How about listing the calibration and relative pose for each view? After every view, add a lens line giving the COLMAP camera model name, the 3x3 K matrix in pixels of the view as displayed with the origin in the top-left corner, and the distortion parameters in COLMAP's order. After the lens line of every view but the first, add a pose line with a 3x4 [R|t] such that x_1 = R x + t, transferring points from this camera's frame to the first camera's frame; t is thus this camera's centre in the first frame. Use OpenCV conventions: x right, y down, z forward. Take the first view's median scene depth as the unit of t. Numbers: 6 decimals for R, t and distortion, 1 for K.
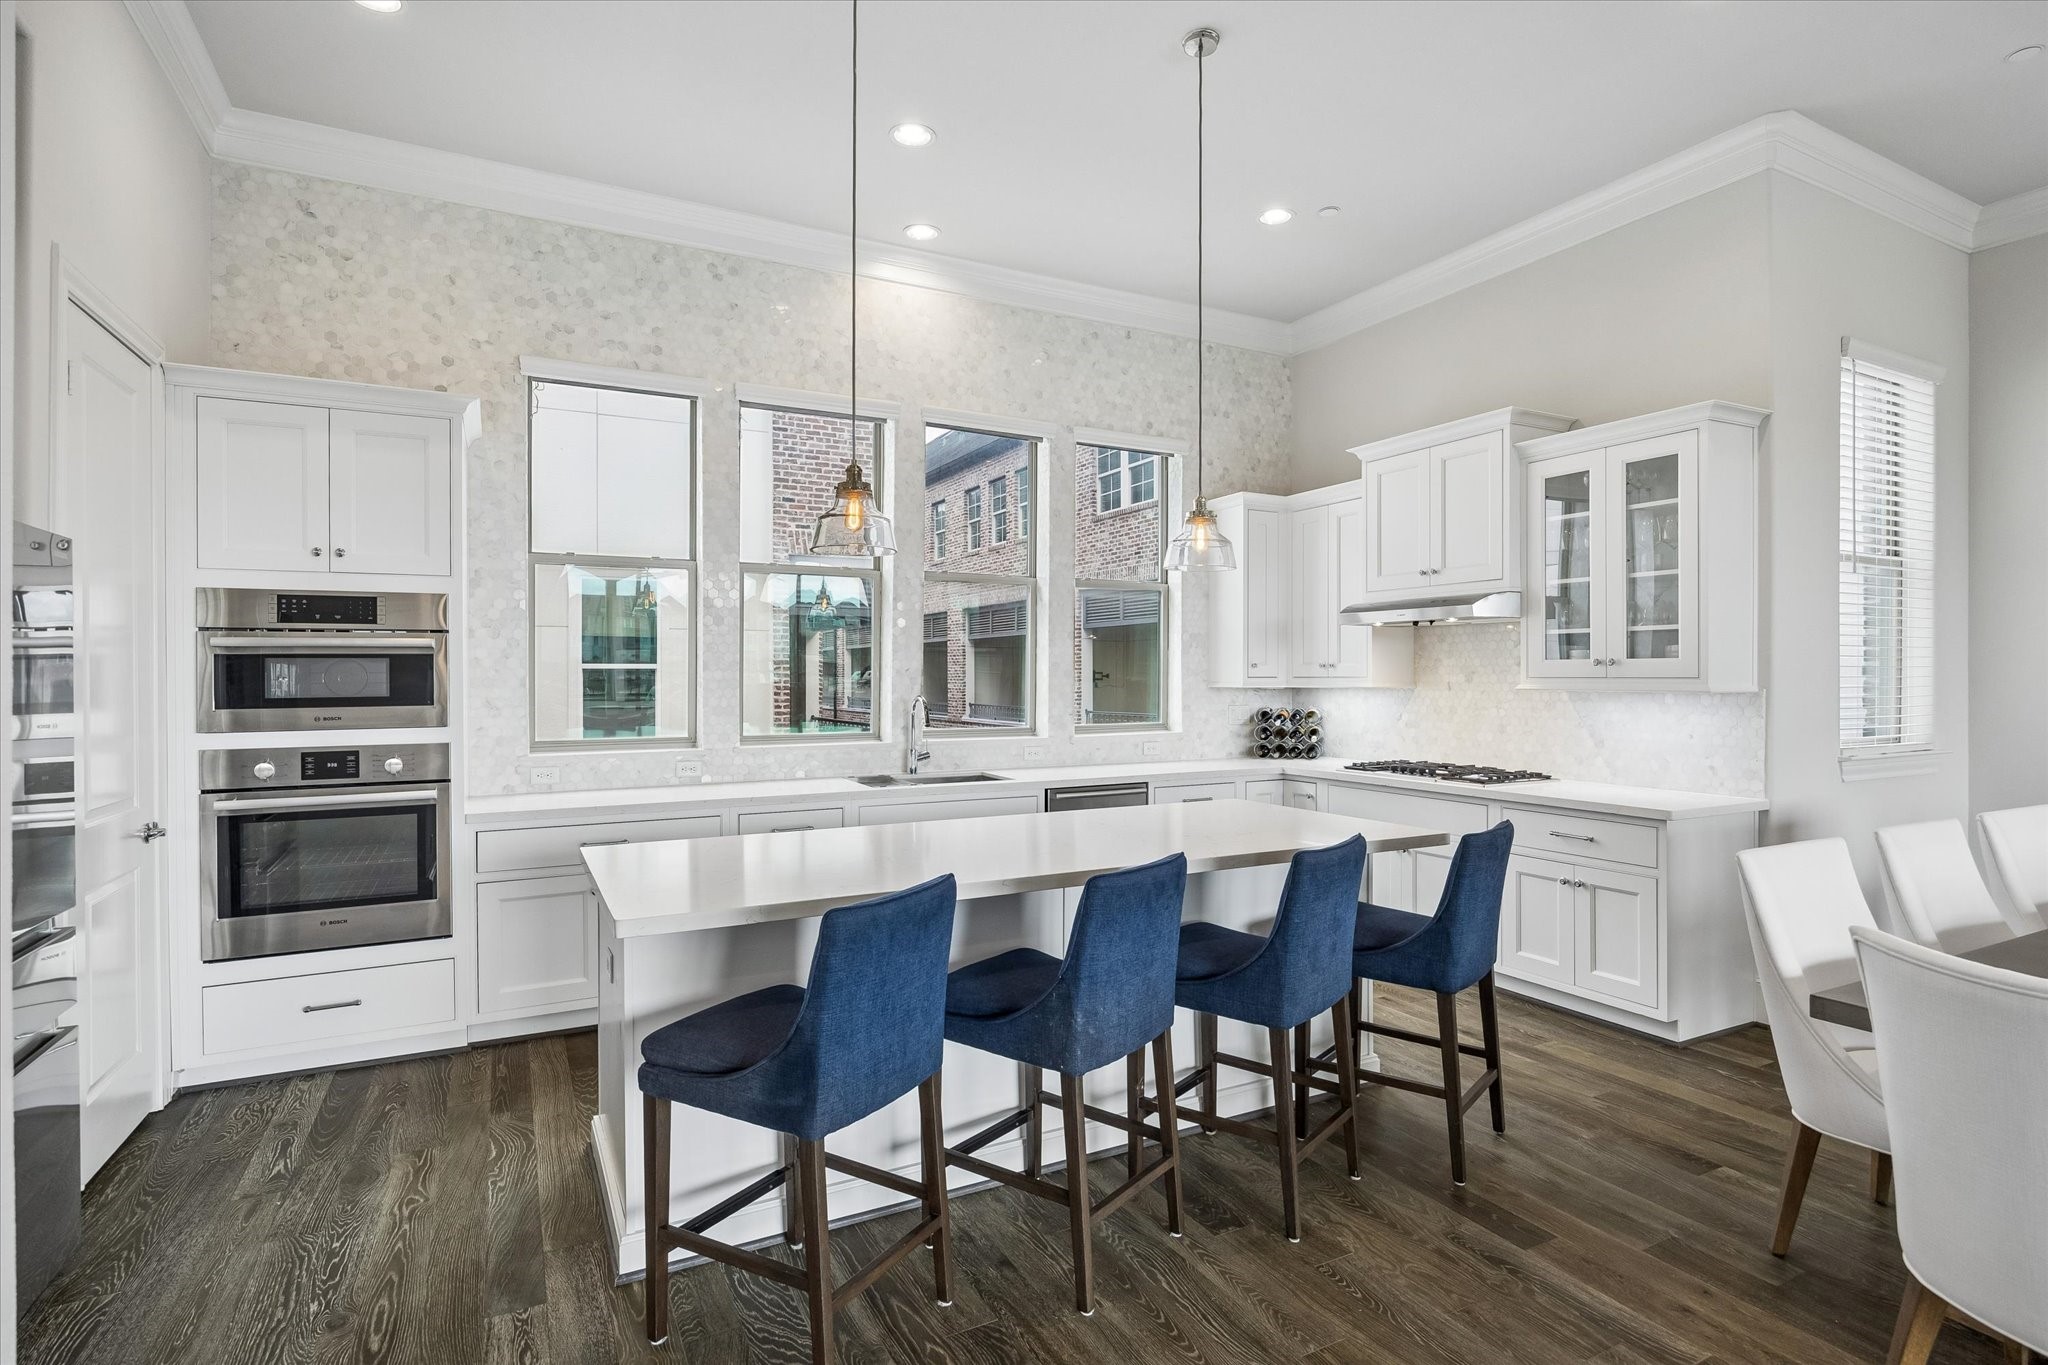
lens RADIAL K [[1009.9, 0, 1027.7], [0, 1009.9, 677.3], [0, 0, 1]] dist [-0.013028, -0.000130]
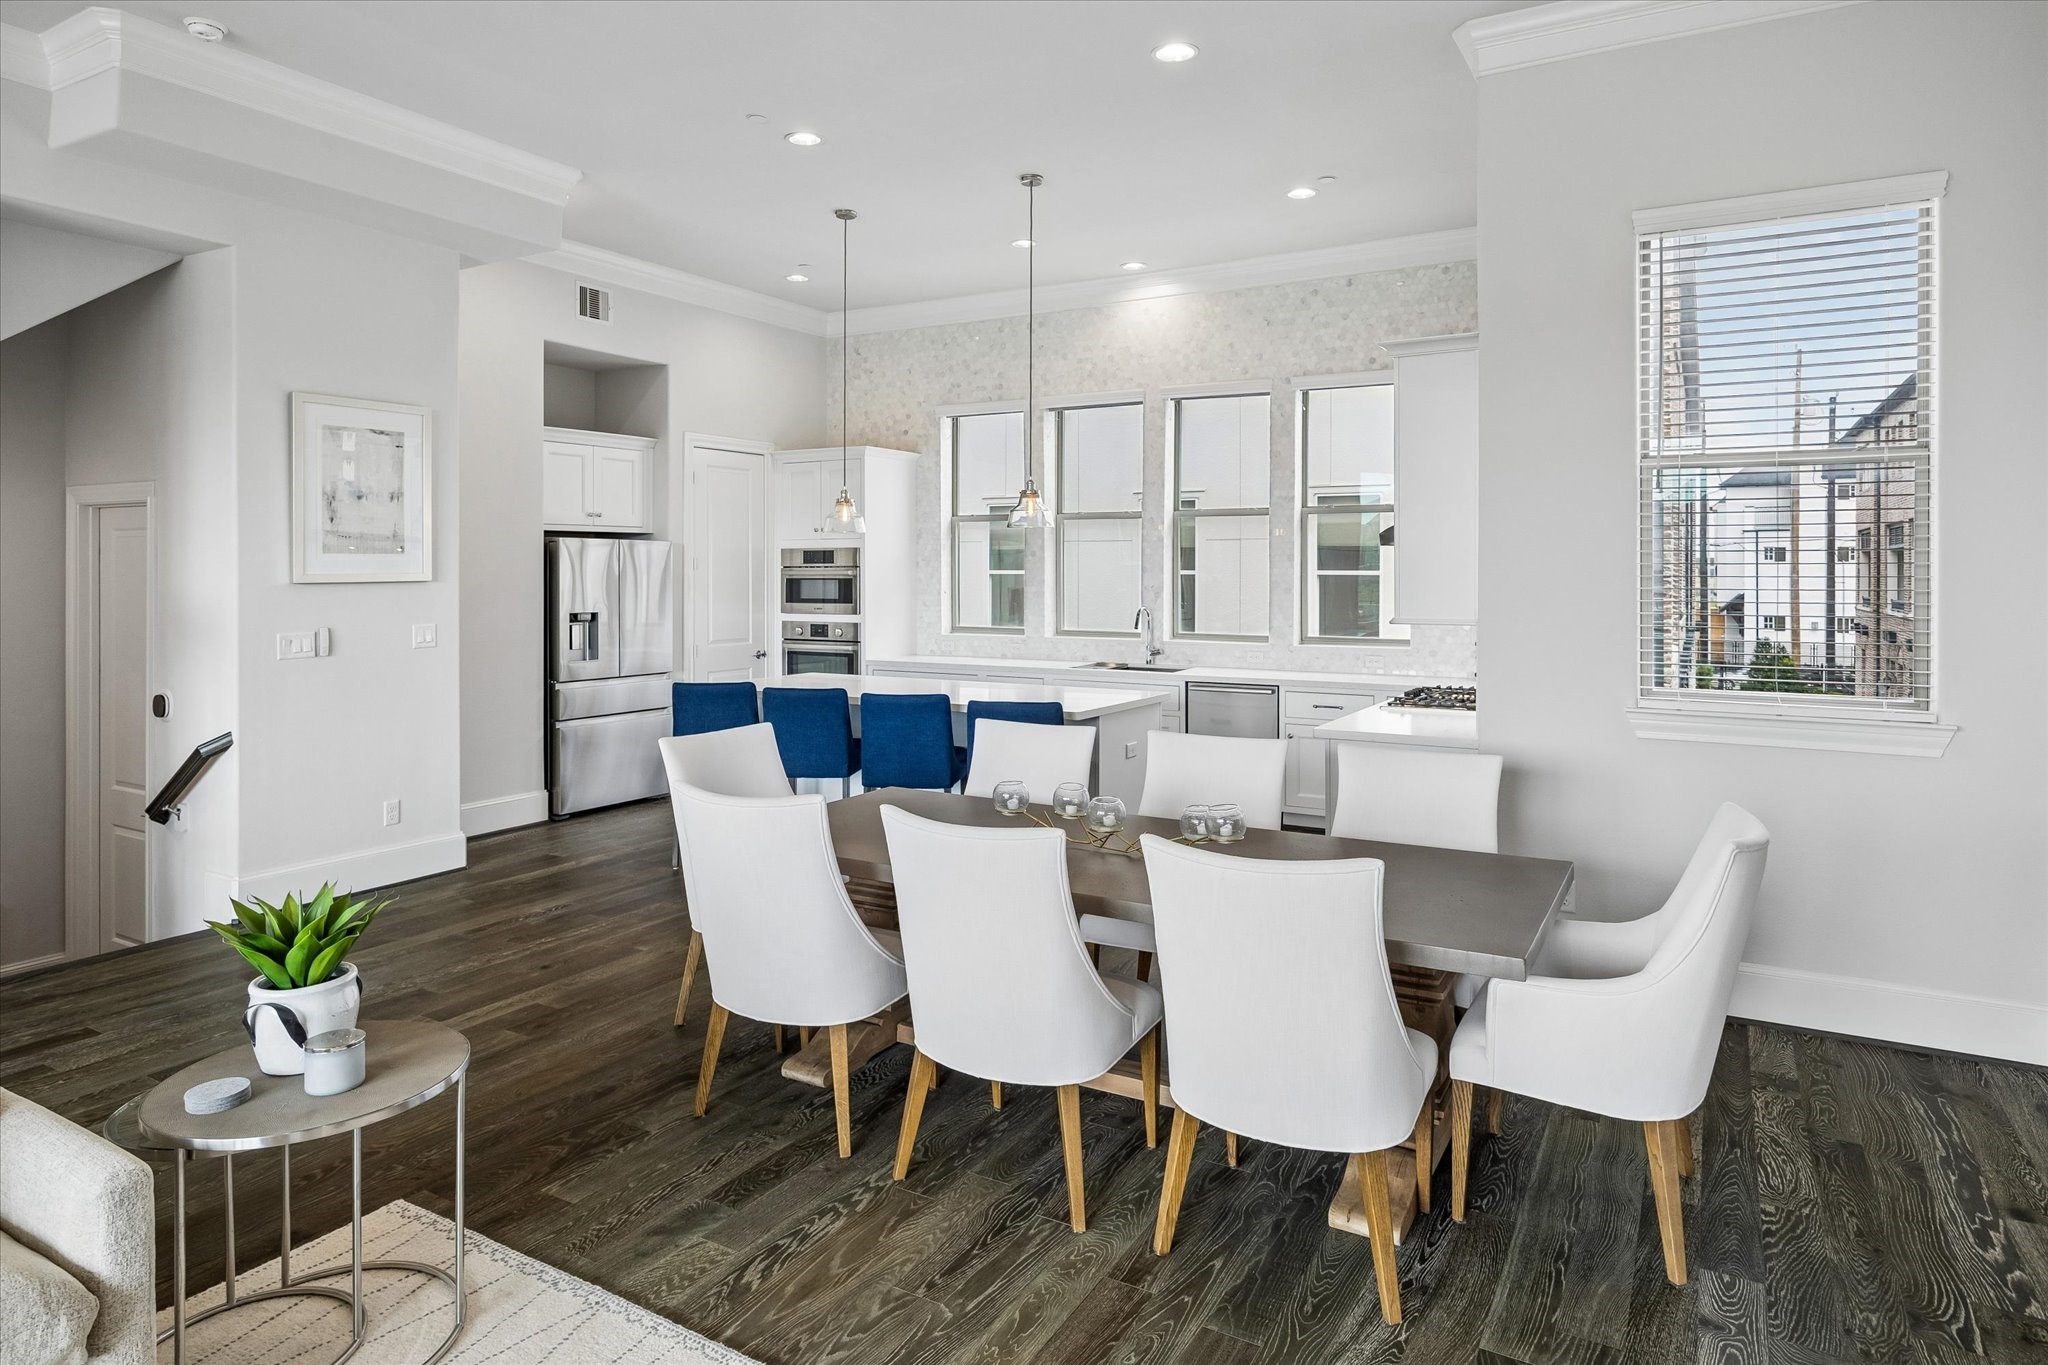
lens RADIAL K [[1183.2, 0, 1056.4], [0, 1183.2, 575.6], [0, 0, 1]] dist [-0.003634, -0.000128]
pose [[0.549705, 0.006484, -0.835333, 1.123858], [-0.005128, 0.999977, 0.004387, -0.028220], [0.835343, 0.001872, 0.549726, 0.032161]]
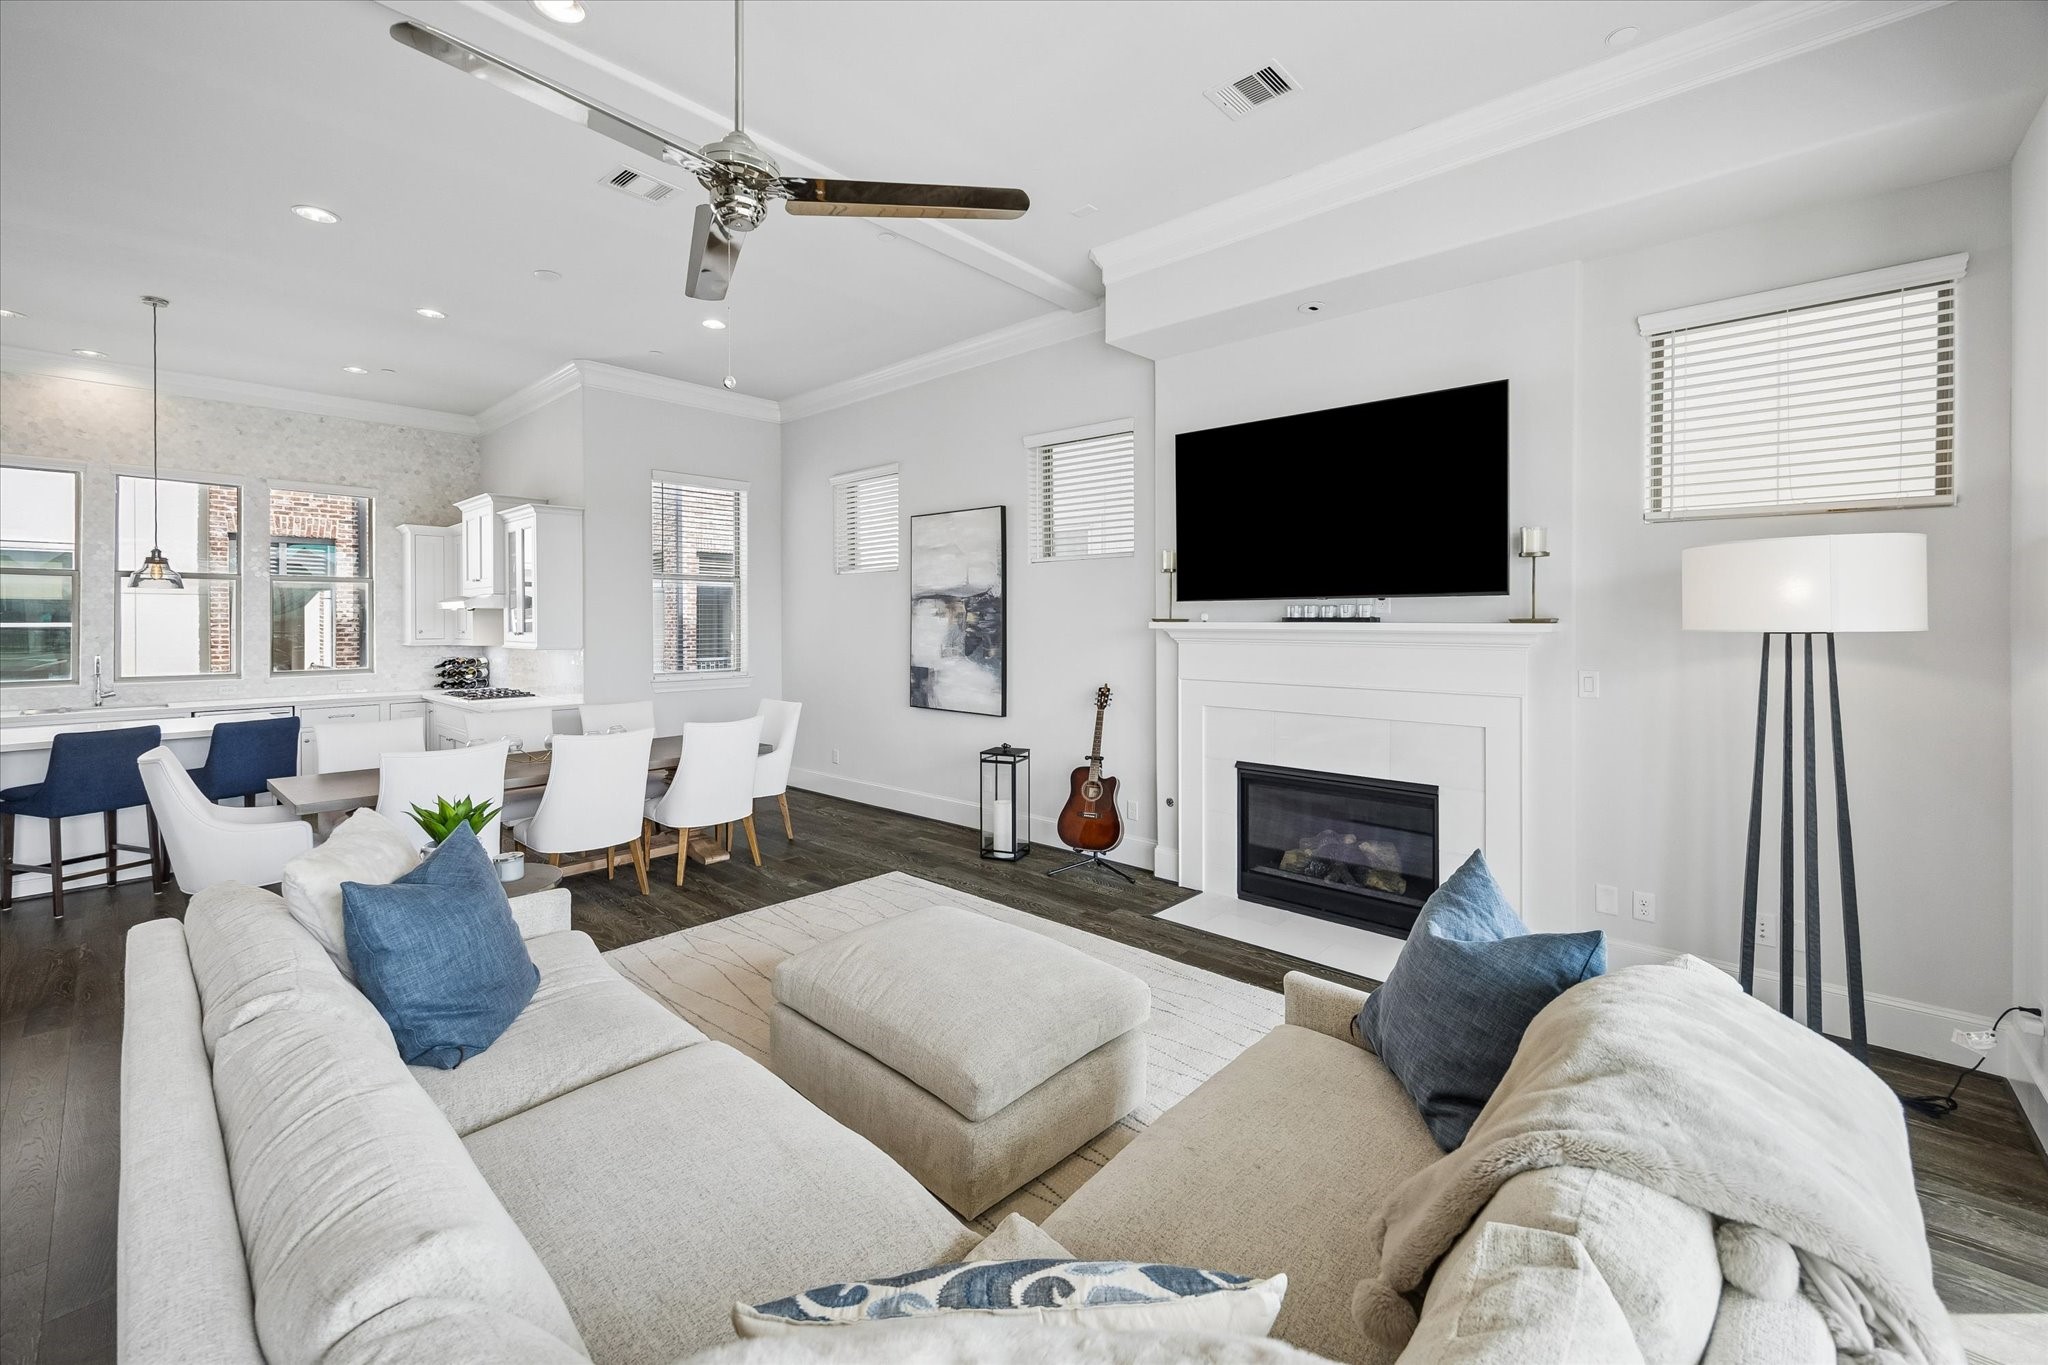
lens RADIAL K [[824.1, 0, 1015.9], [0, 824.1, 628.4], [0, 0, 1]] dist [-0.000673, -0.000068]
pose [[0.941569, -0.001023, 0.336818, 0.765811], [-0.000979, 0.999983, 0.005775, -0.029237], [-0.336818, -0.005767, 0.941552, -0.631454]]
